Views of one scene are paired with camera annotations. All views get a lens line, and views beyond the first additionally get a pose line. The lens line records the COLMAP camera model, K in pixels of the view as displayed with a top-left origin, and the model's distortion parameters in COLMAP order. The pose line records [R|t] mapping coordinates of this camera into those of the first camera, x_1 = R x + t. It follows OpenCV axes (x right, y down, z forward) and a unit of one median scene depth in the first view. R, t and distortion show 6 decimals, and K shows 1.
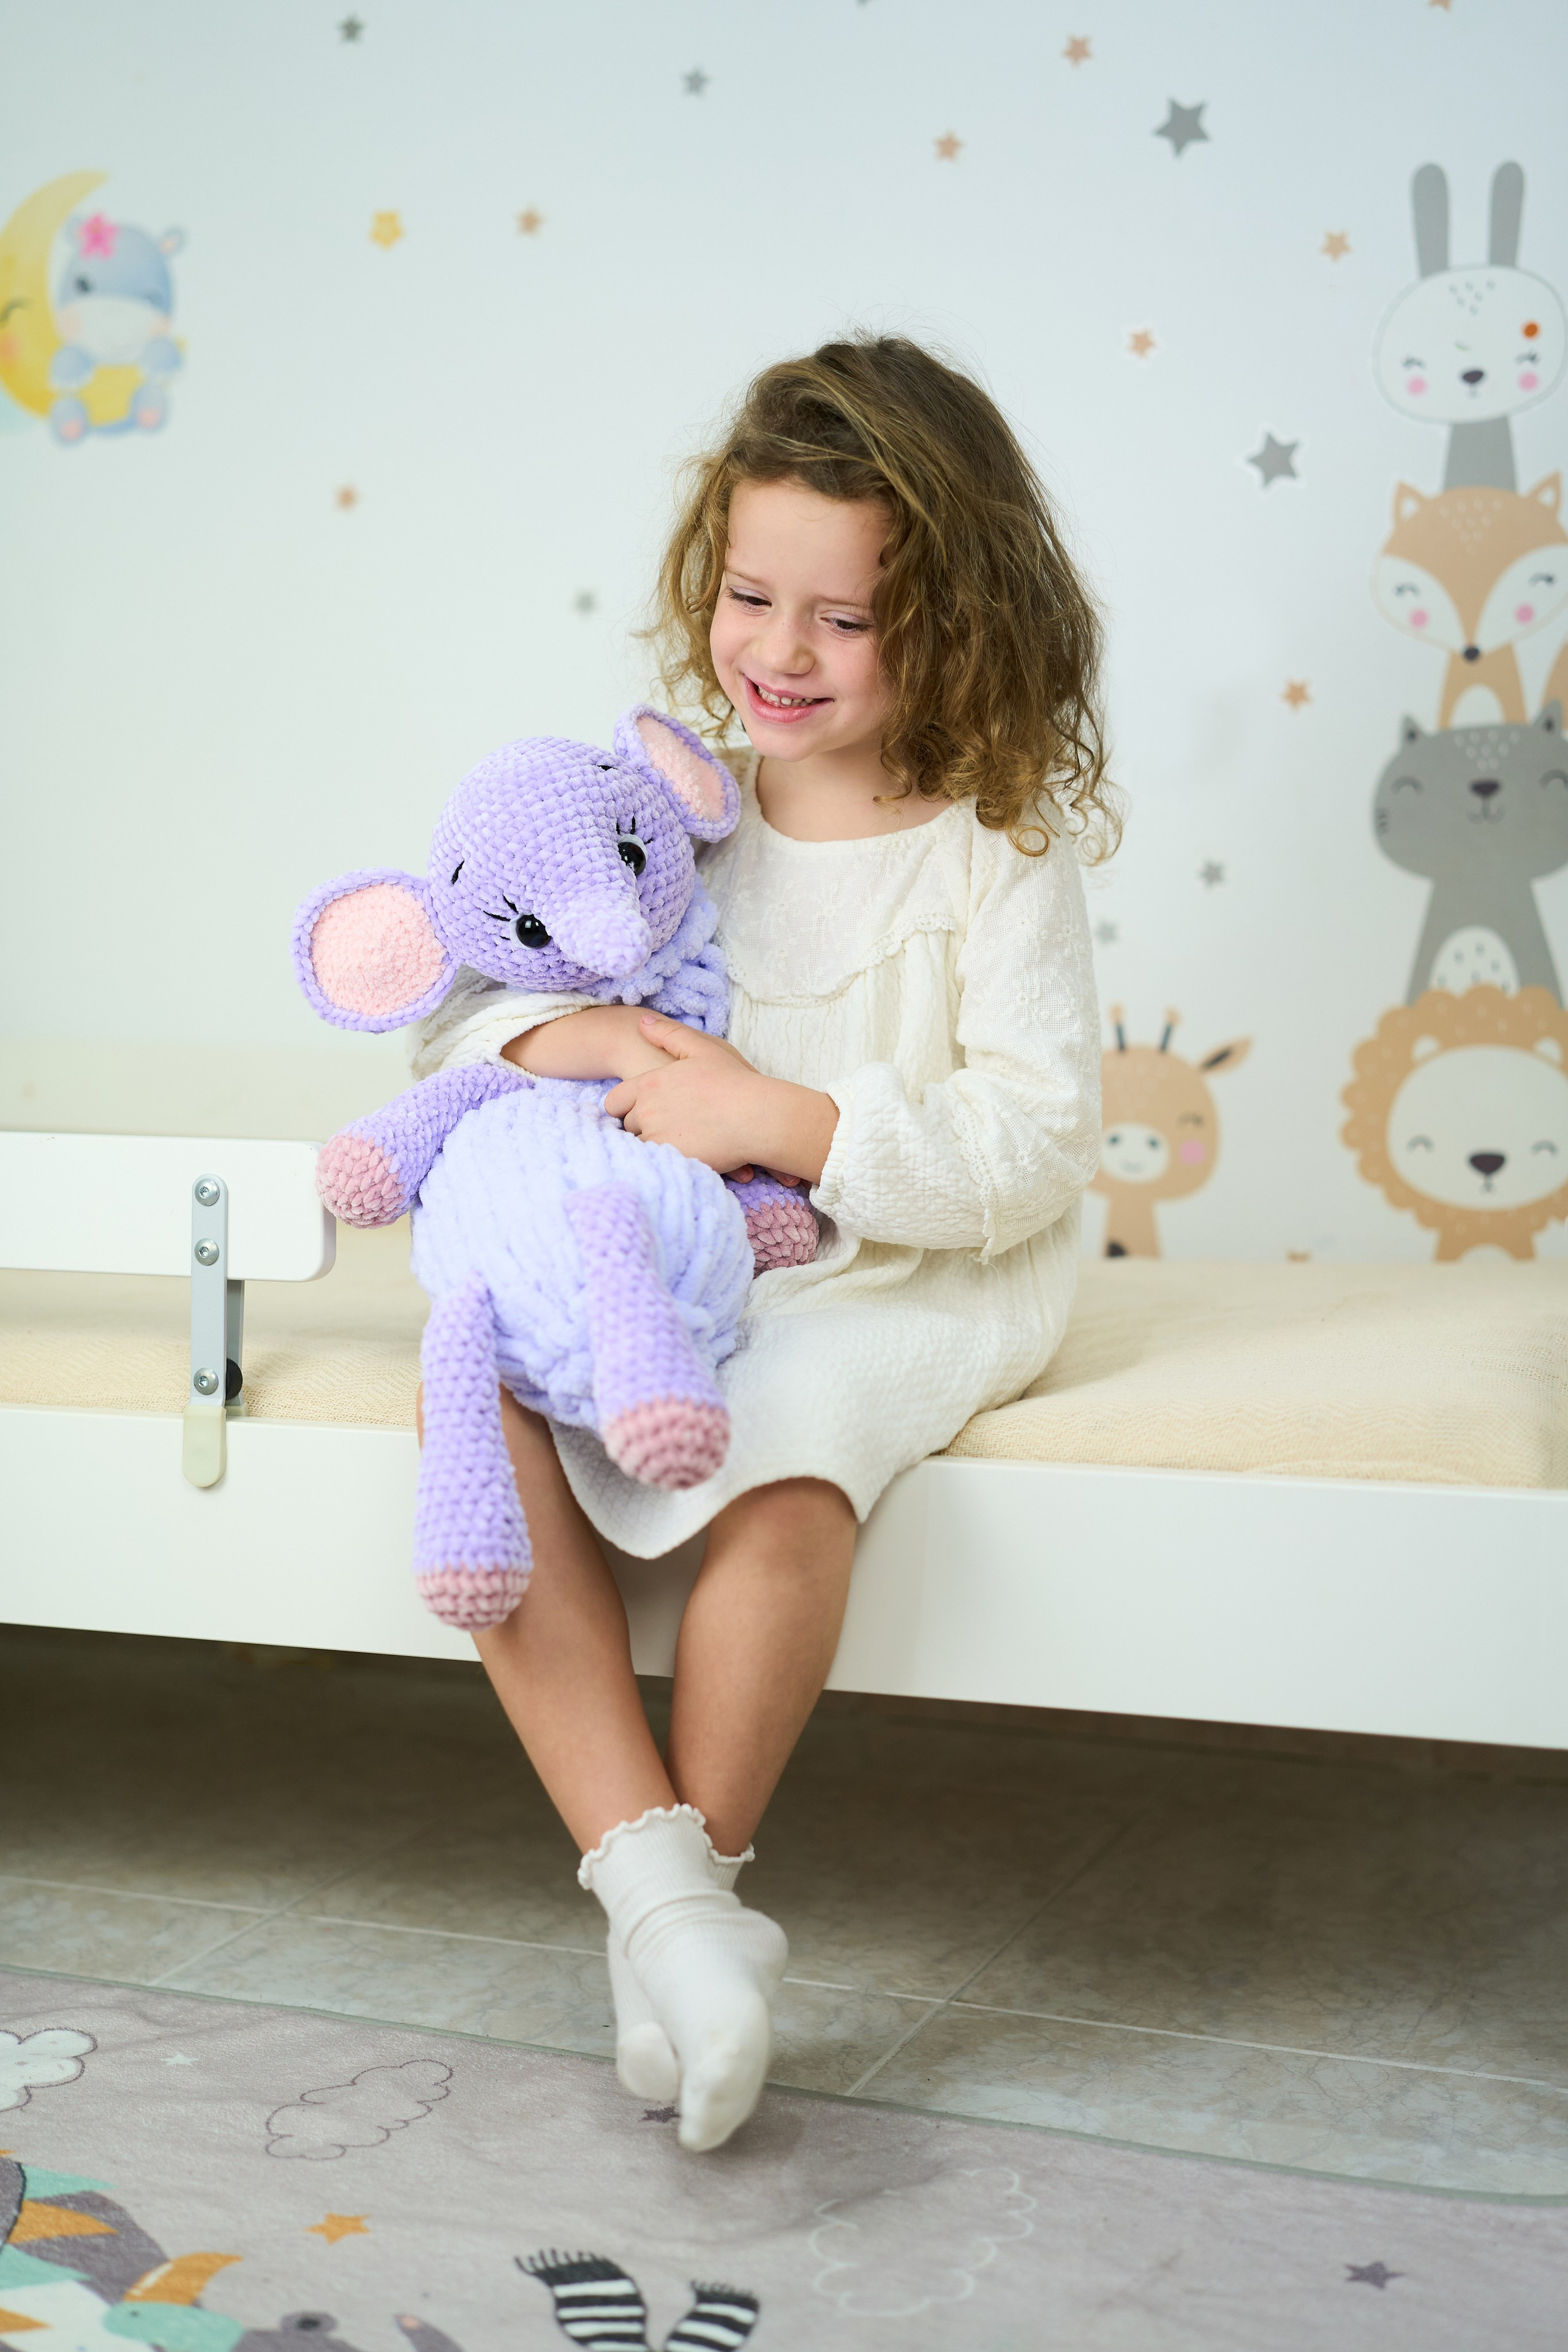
lens RADIAL K [[3324.7, 0, 793.8], [0, 3324.7, 1187.4], [0, 0, 1]] dist [0.036865, -0.012816]
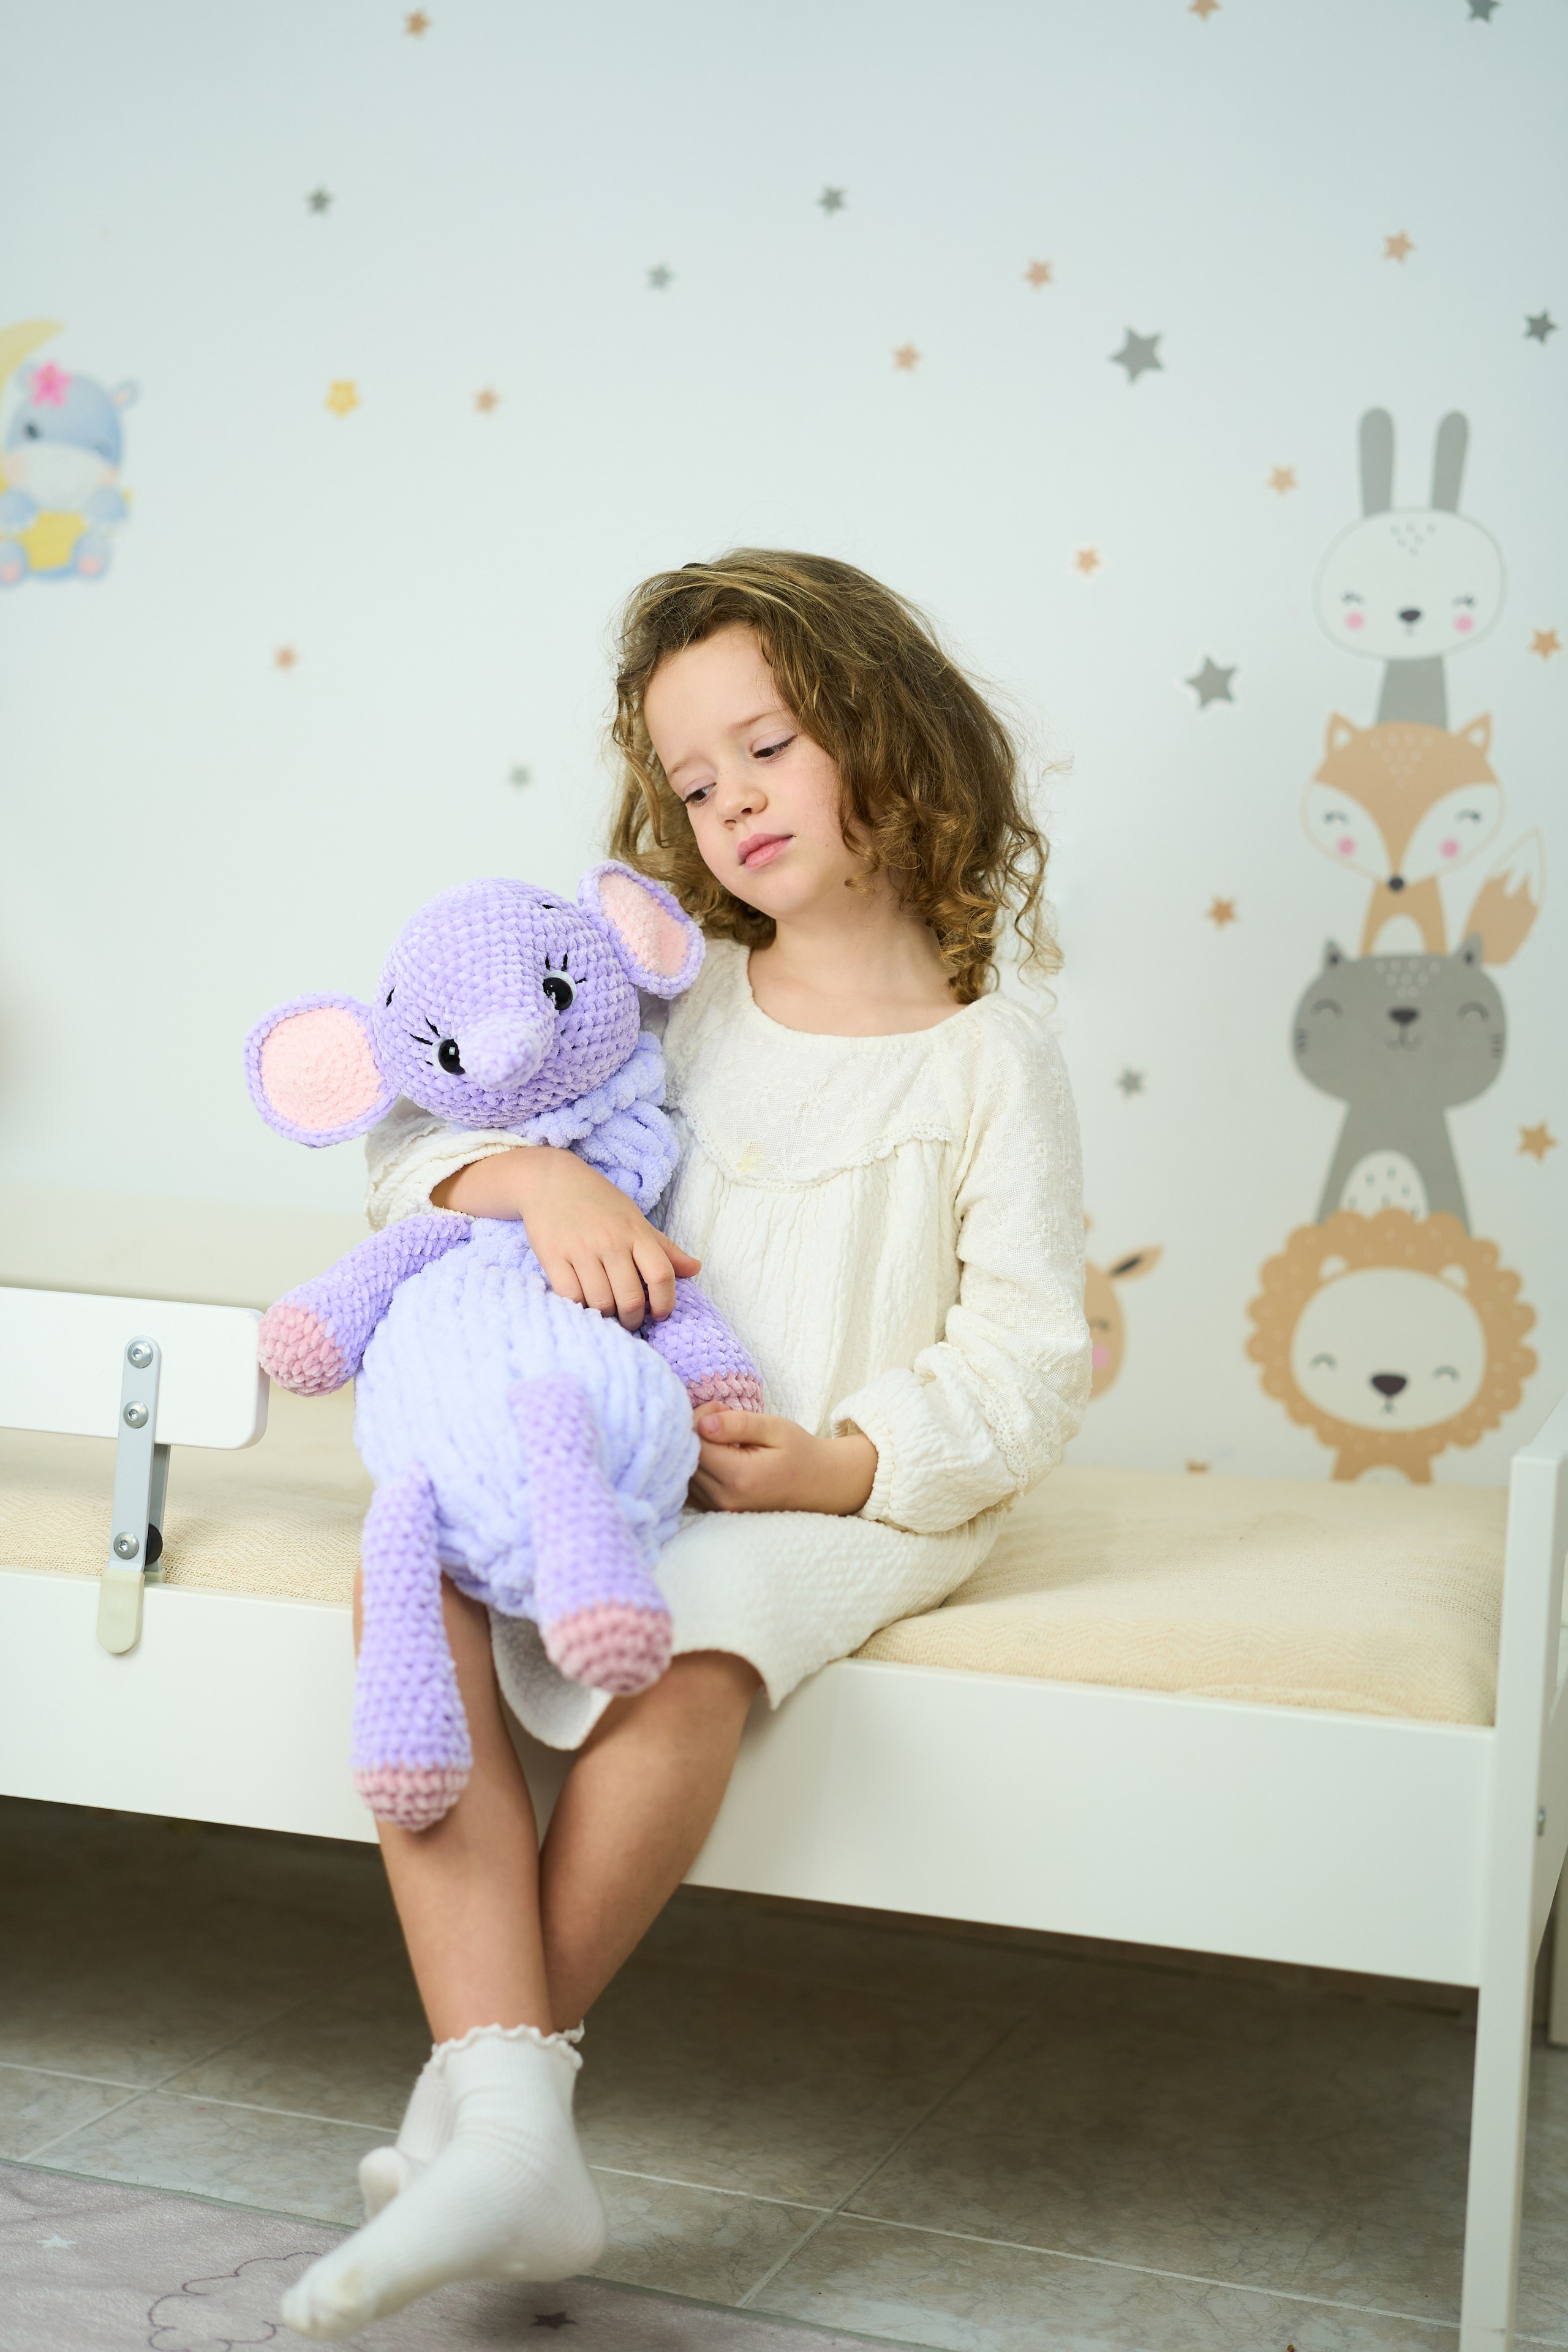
lens RADIAL K [[3324.7, 0, 793.8], [0, 3324.7, 1187.4], [0, 0, 1]] dist [0.036865, -0.012816]
pose [[0.997232, 0.056132, 0.048751, -0.029127], [-0.053662, 0.997278, -0.050576, -0.007378], [-0.051457, 0.047820, 0.997530, -0.001301]]
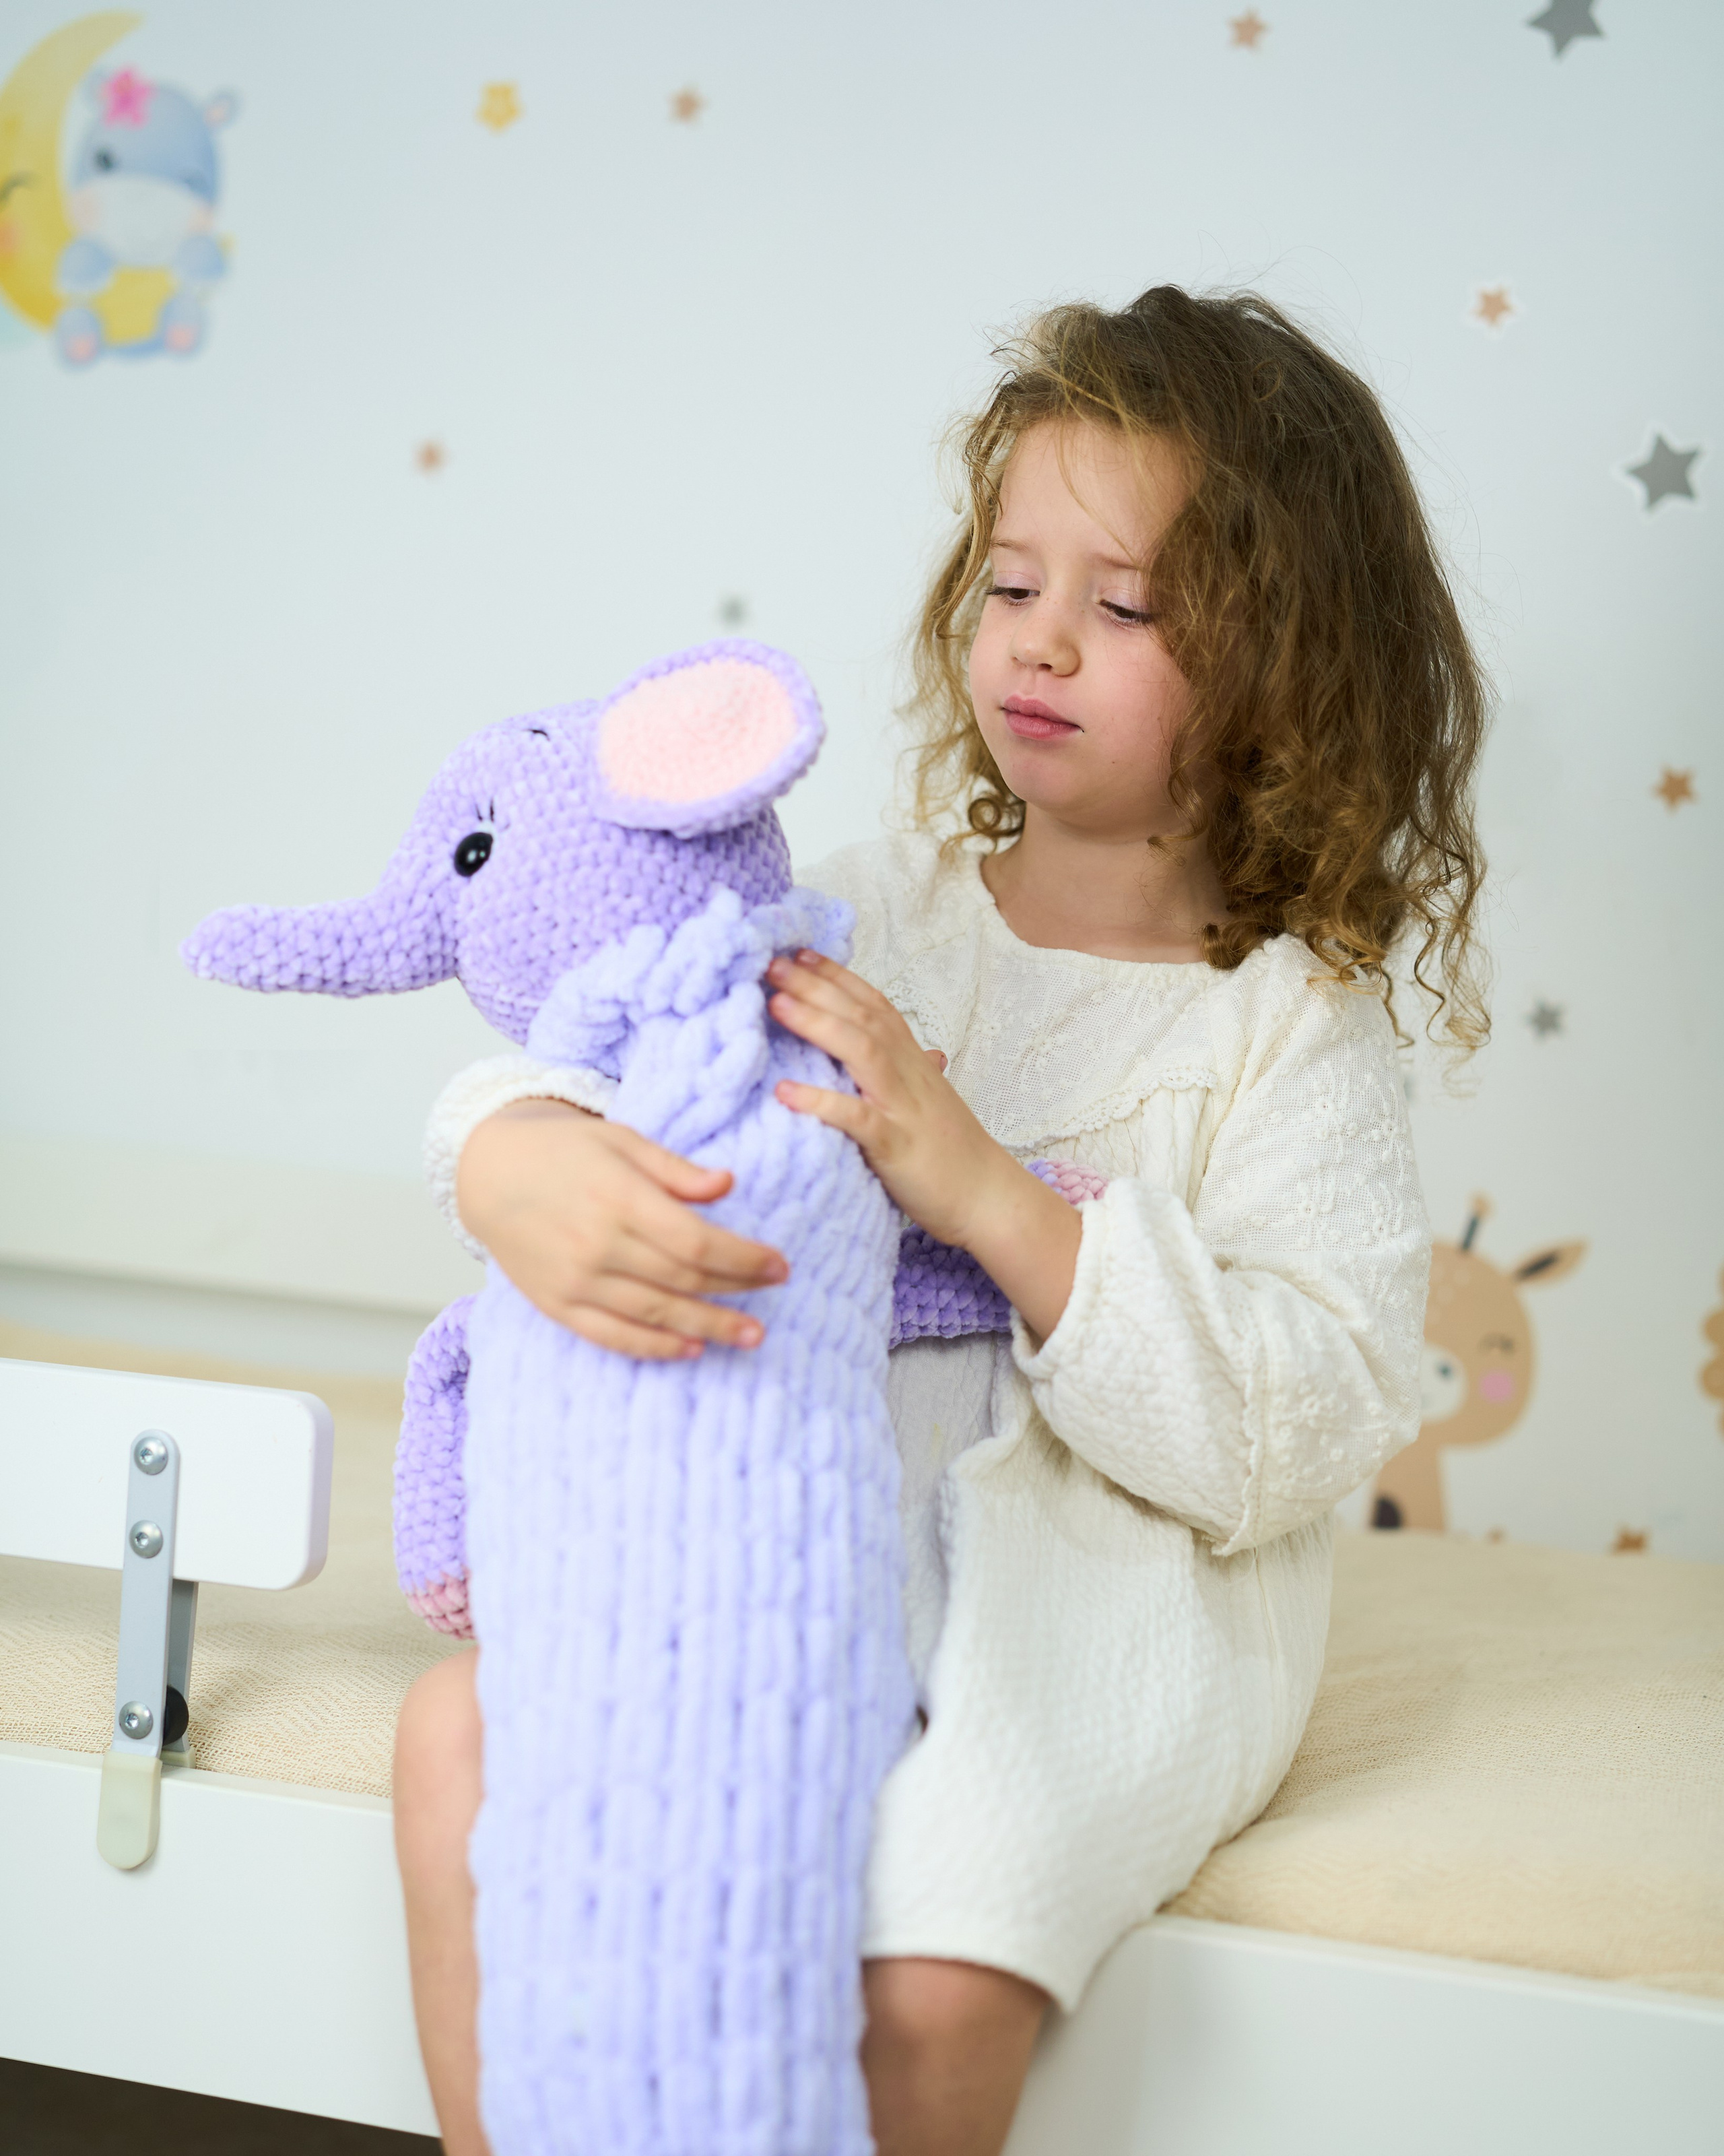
lens RADIAL K [[3742.8, 0, 861.4], [0, 3742.8, 1279.6], [0, 0, 1]] dist [0.052819, 0.014399]
pose [[0.998330, 0.054601, -0.018871, -0.011408], [-0.054334, 0.998420, 0.014360, -0.048421], [0.019625, -0.013310, 0.999719, 0.183752]]
